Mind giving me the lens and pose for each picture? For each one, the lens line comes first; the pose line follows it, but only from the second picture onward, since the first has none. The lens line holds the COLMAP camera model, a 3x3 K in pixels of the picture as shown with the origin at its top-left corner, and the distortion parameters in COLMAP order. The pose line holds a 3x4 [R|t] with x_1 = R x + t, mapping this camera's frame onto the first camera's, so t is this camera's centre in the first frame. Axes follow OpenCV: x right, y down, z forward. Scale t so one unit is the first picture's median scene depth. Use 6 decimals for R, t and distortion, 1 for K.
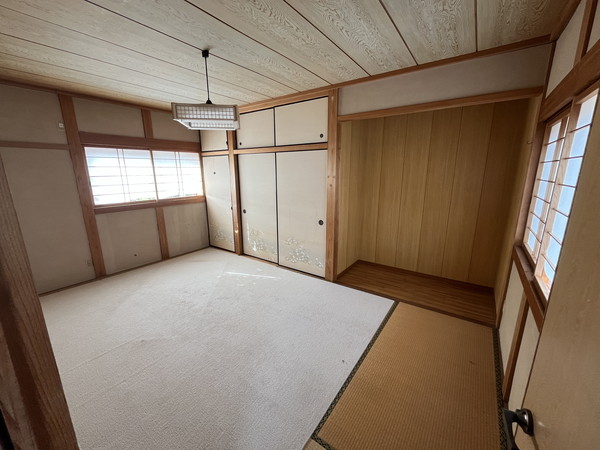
lens RADIAL K [[245.3, 0, 298.8], [0, 245.3, 224.9], [0, 0, 1]] dist [-0.001464, -0.000123]
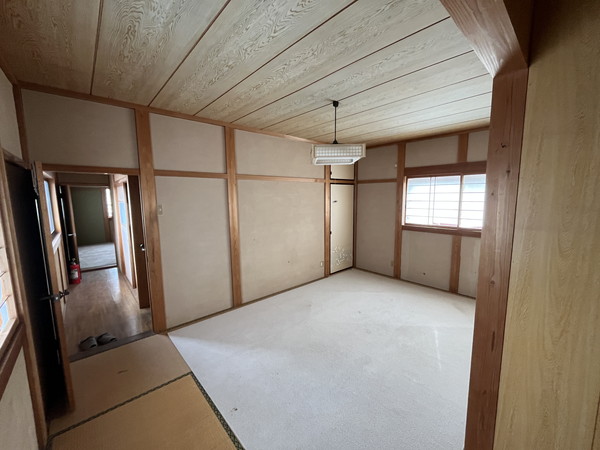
lens RADIAL K [[245.3, 0, 298.8], [0, 245.3, 224.9], [0, 0, 1]] dist [-0.001464, -0.000123]
pose [[-0.212248, 0.124165, -0.969295, 0.533957], [-0.203913, 0.964433, 0.168193, -0.173604], [0.955704, 0.233350, -0.179380, 0.707019]]
